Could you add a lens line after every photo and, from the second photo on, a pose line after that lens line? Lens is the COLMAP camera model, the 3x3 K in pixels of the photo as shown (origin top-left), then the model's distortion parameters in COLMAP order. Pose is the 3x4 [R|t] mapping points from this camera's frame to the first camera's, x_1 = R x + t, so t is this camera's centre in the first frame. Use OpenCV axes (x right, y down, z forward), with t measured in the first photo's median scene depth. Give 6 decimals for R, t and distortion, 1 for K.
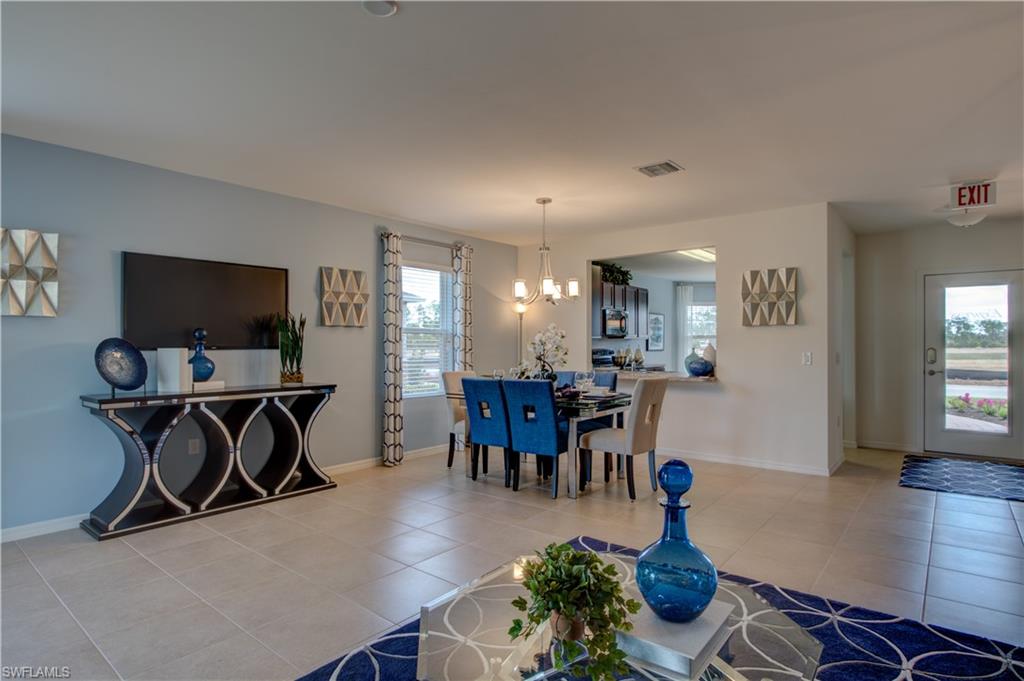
lens RADIAL K [[549.6, 0, 512.0], [0, 549.6, 340.5], [0, 0, 1]] dist [-0.003677, -0.000990]
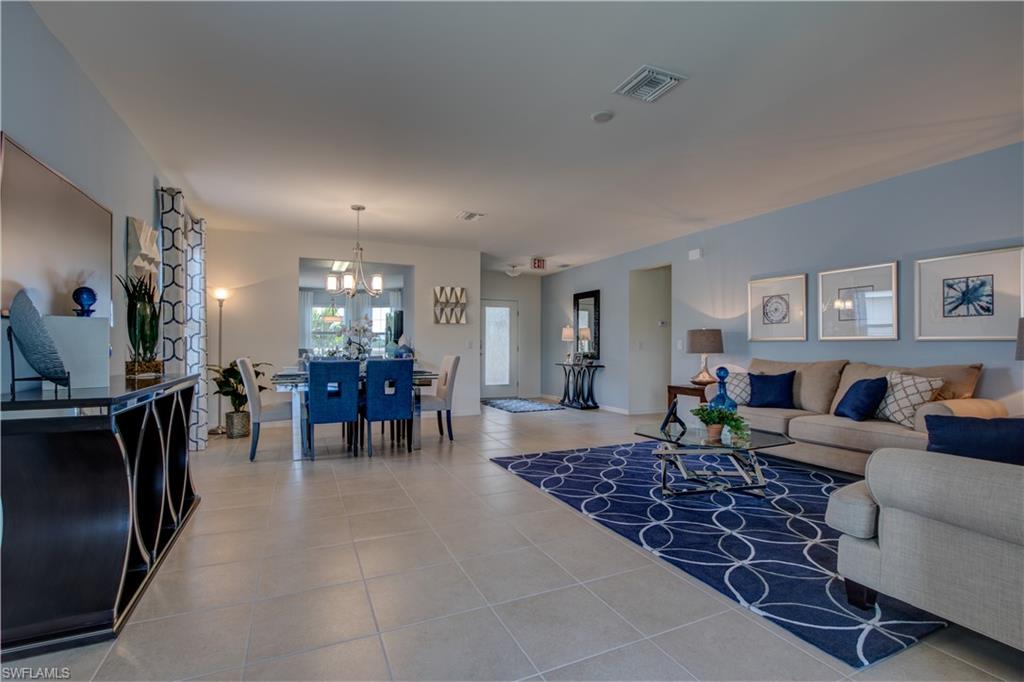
lens RADIAL K [[470.9, 0, 512.0], [0, 470.9, 341.0], [0, 0, 1]] dist [-0.019114, -0.000300]
pose [[0.439353, 0.008742, 0.898272, -0.680030], [-0.006356, 0.999958, -0.006622, 0.032728], [-0.898292, -0.002800, 0.439390, 0.268242]]
